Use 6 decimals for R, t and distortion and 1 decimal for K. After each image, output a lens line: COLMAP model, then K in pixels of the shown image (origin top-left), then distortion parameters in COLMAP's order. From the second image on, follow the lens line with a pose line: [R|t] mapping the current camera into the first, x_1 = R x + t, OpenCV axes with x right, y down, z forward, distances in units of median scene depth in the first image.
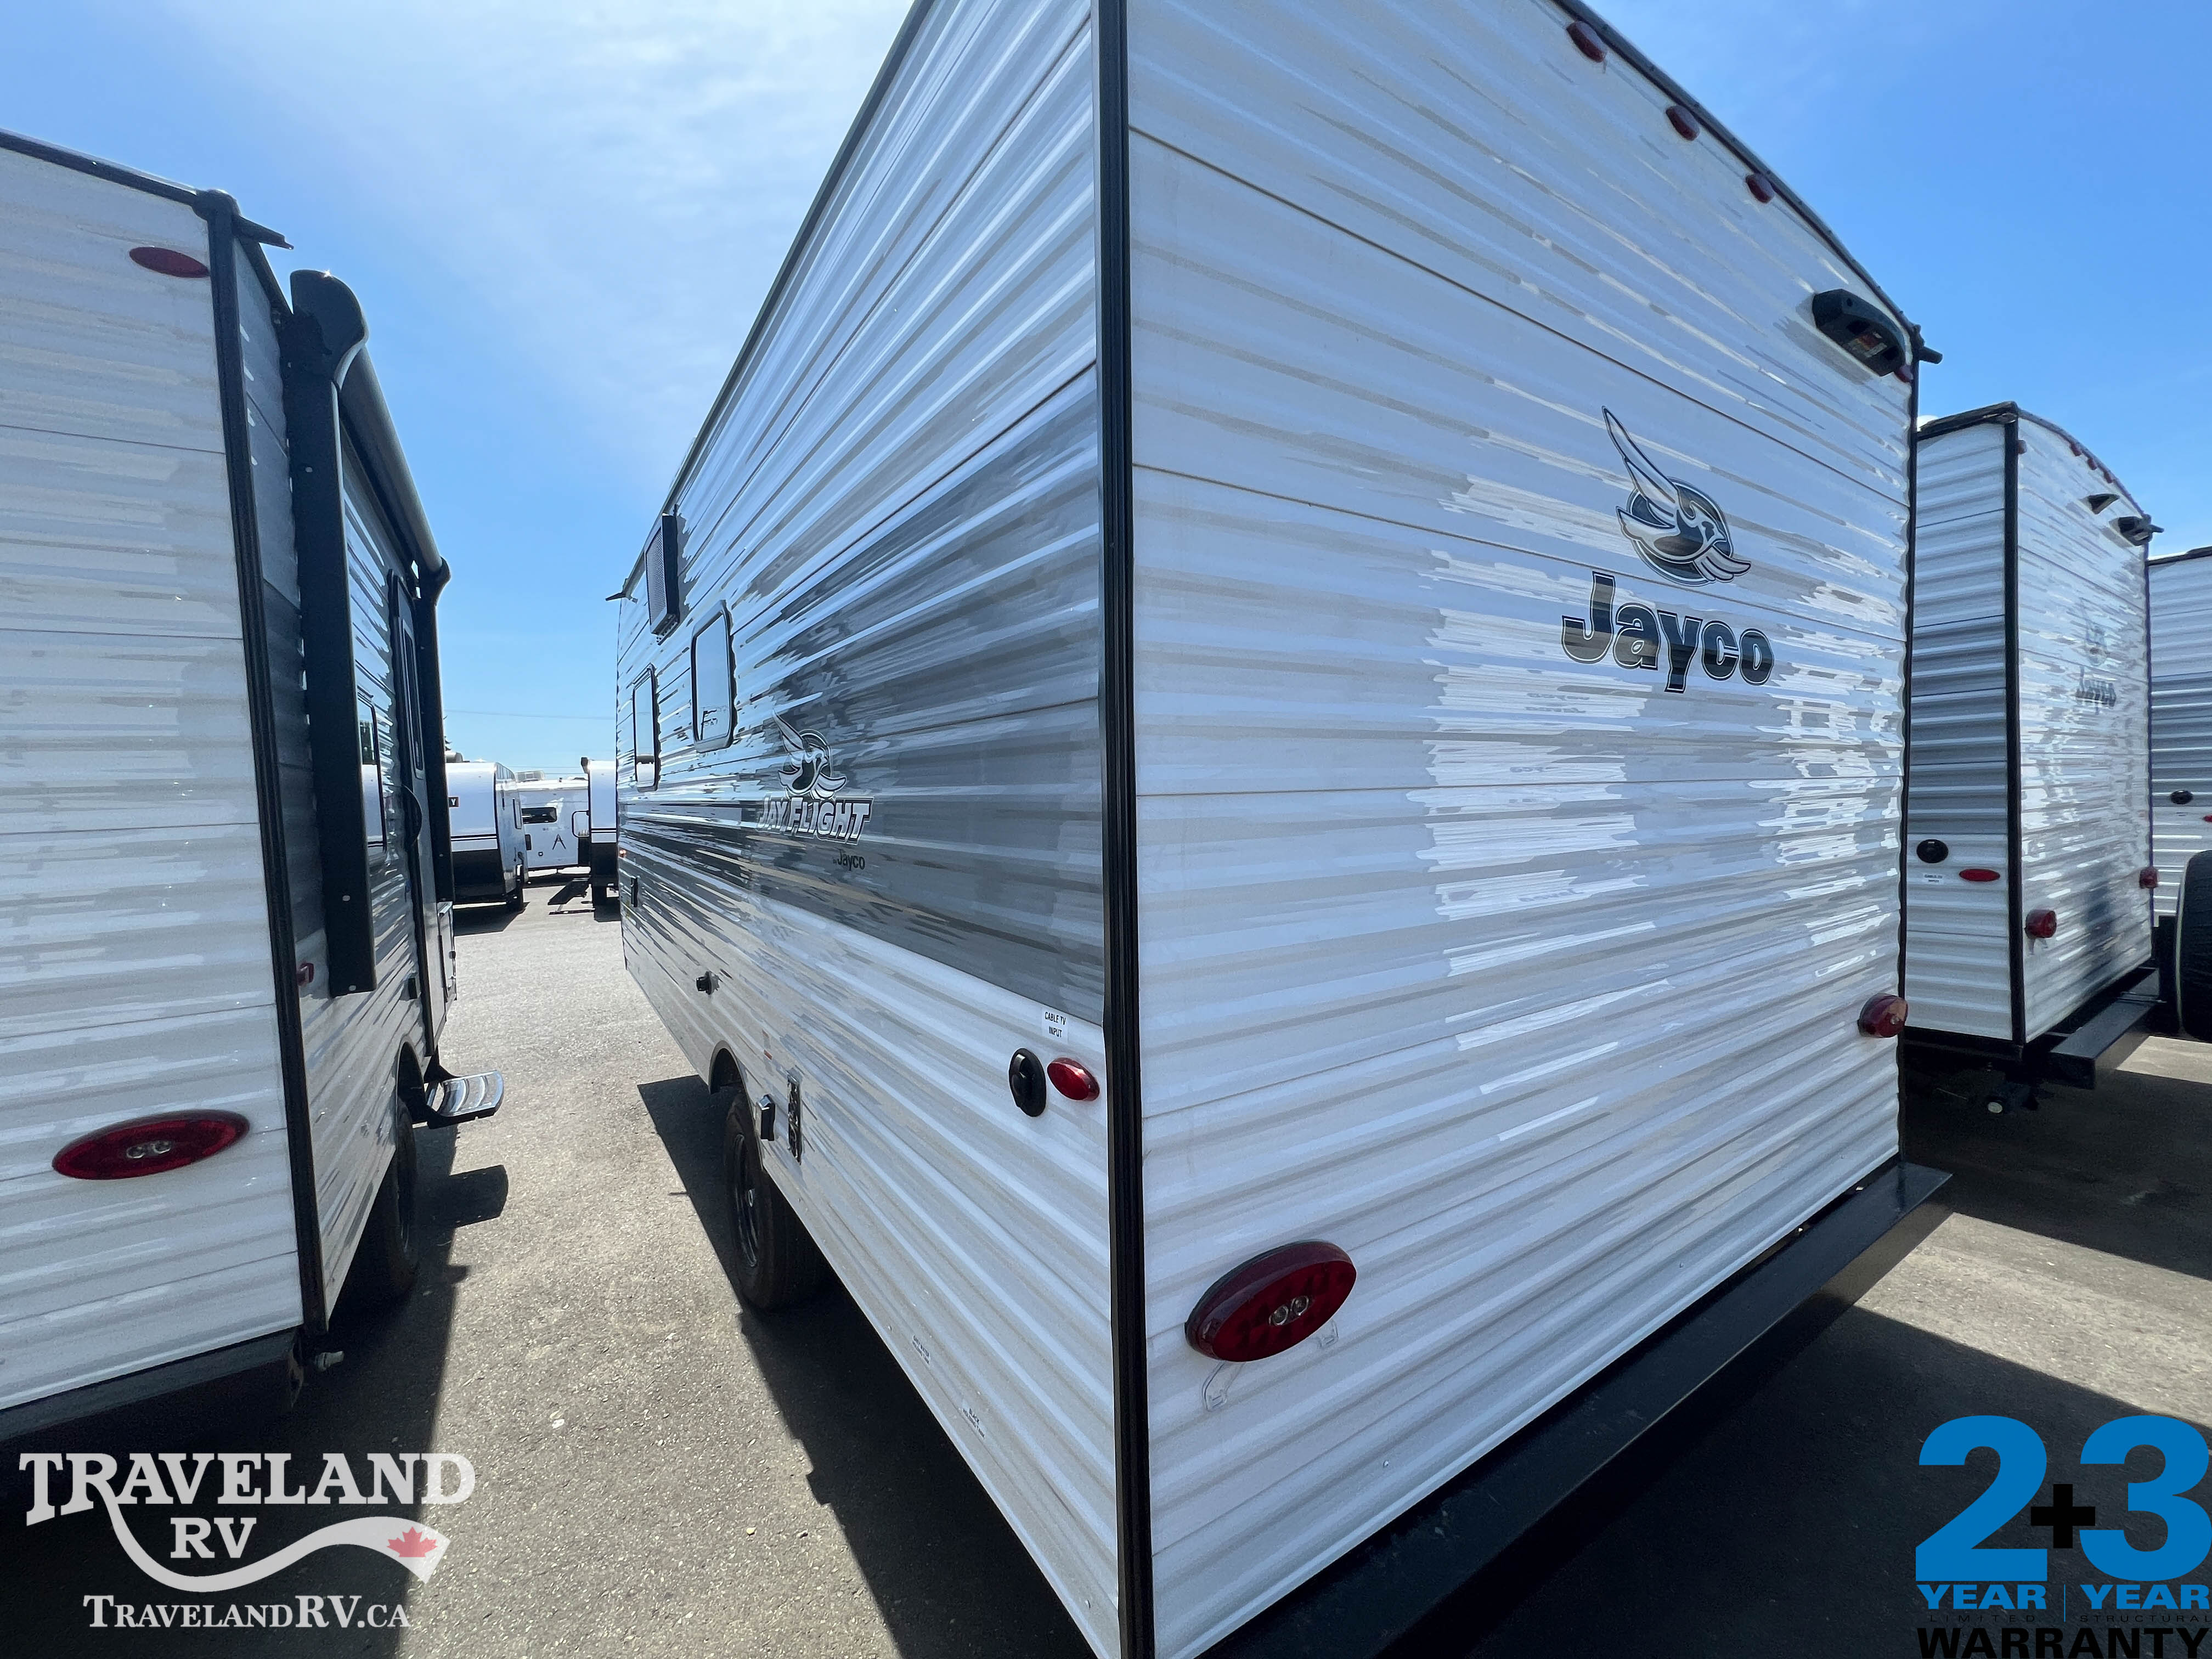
lens RADIAL K [[891.3, 0, 1106.0], [0, 891.3, 829.5], [0, 0, 1]] dist [-0.001687, 0.000023]
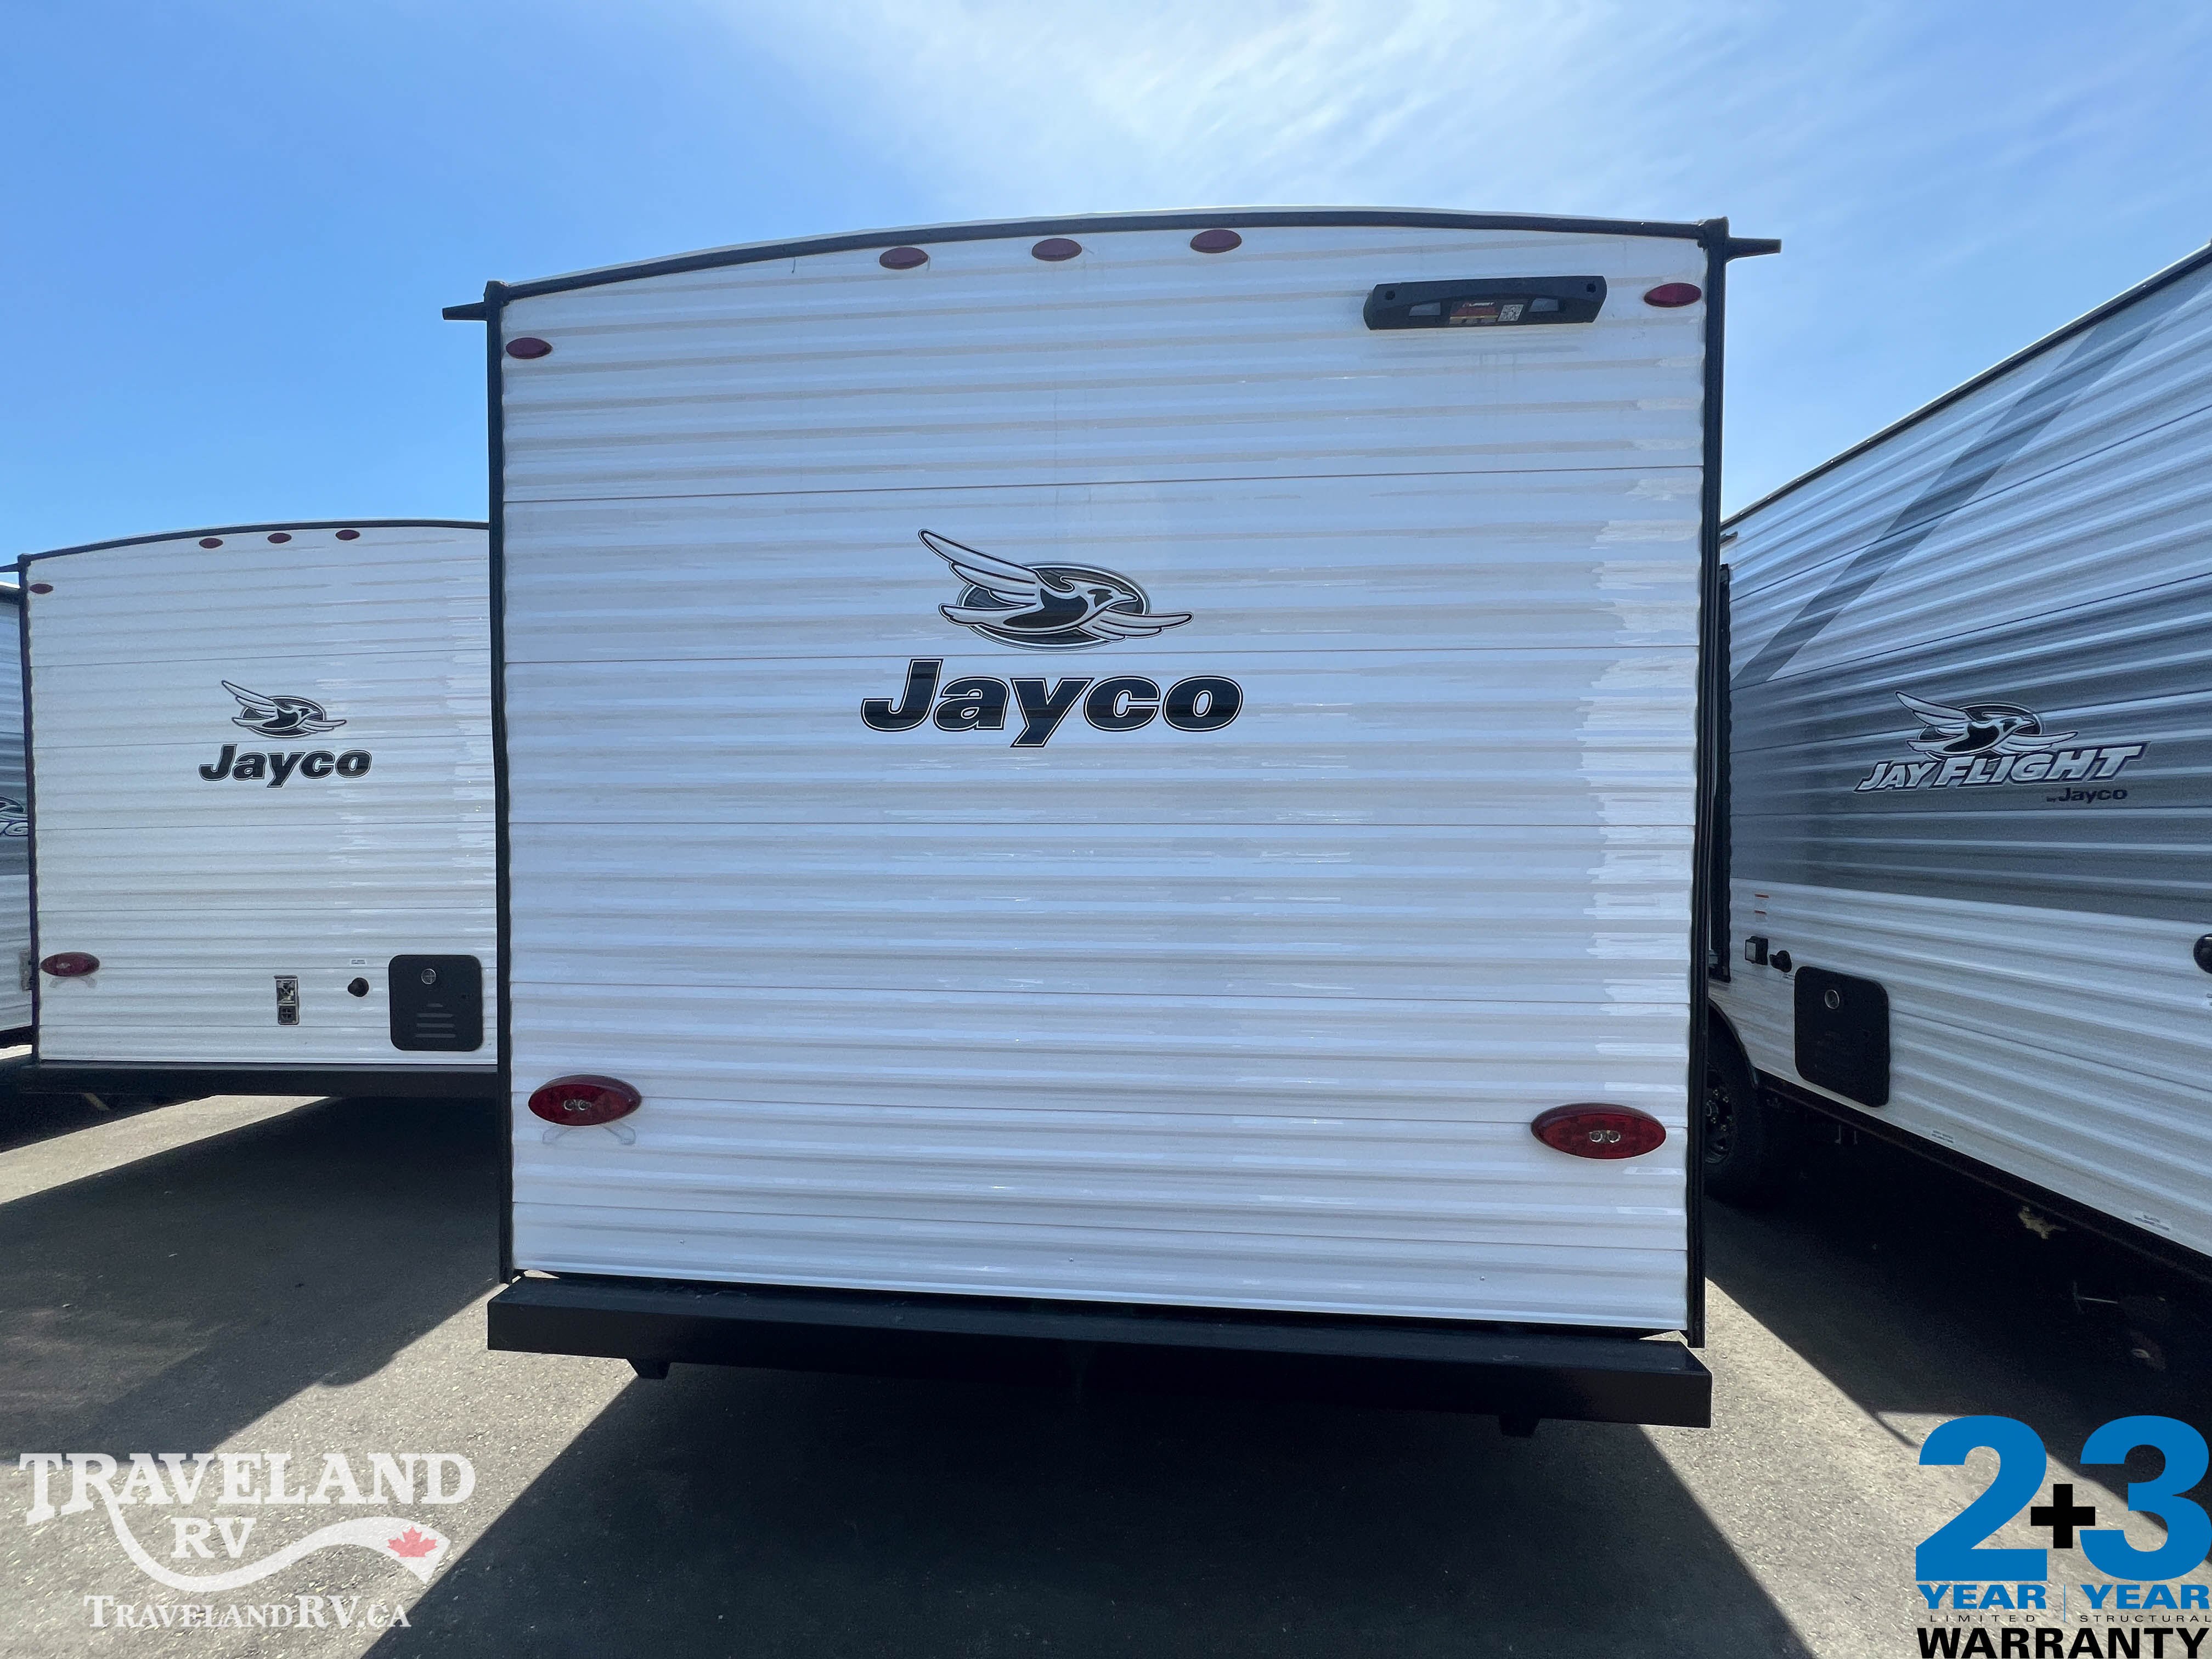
lens RADIAL K [[916.7, 0, 1094.7], [0, 916.7, 890.4], [0, 0, 1]] dist [0.001219, -0.000025]
pose [[0.779872, 0.059832, -0.623072, 1.501119], [-0.048627, 0.998204, 0.034992, -0.014050], [0.624047, 0.003009, 0.781381, 0.122206]]
